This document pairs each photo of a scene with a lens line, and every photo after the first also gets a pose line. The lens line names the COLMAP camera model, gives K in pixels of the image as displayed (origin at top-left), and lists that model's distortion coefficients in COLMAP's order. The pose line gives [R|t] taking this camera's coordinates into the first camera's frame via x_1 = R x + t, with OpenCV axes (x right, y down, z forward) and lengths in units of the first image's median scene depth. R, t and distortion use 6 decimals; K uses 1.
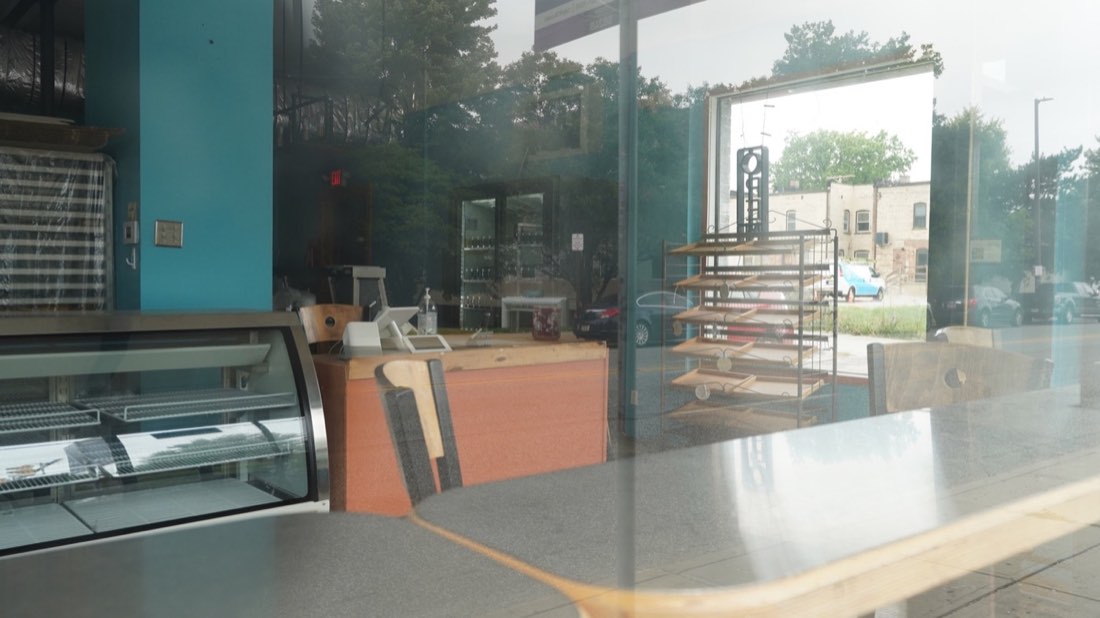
lens RADIAL K [[878.5, 0, 549.4], [0, 878.5, 309.7], [0, 0, 1]] dist [0.123113, 0.006717]
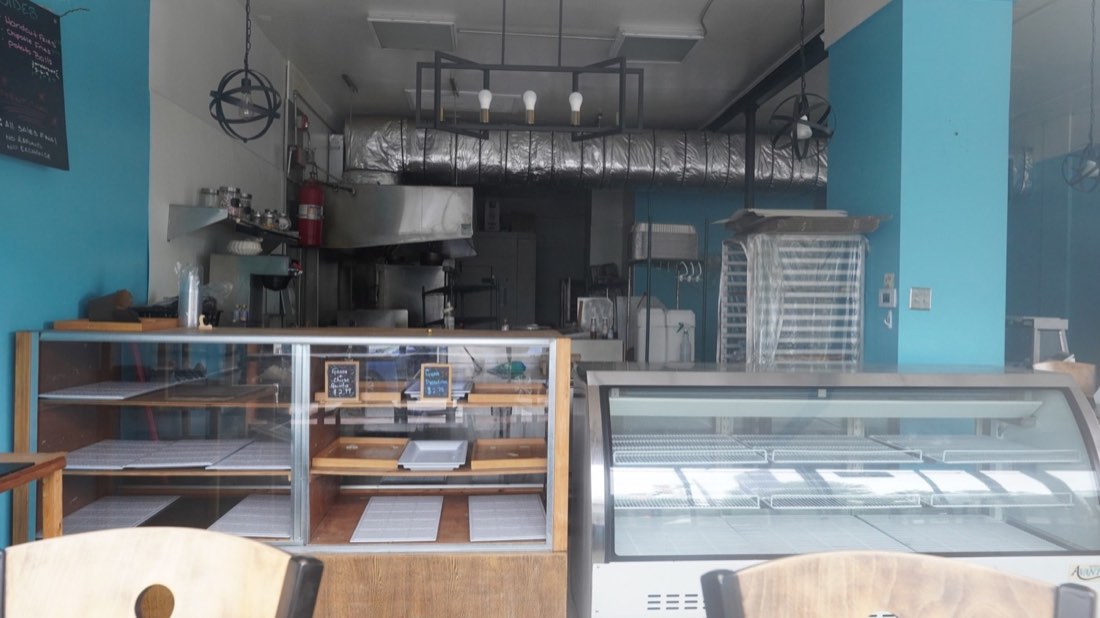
lens RADIAL K [[820.4, 0, 548.5], [0, 820.4, 307.5], [0, 0, 1]] dist [-0.062418, -0.005375]
pose [[0.801440, 0.001200, -0.598074, -0.171573], [-0.024698, 0.999211, -0.031092, -0.026730], [0.597565, 0.039689, 0.800837, -0.144430]]
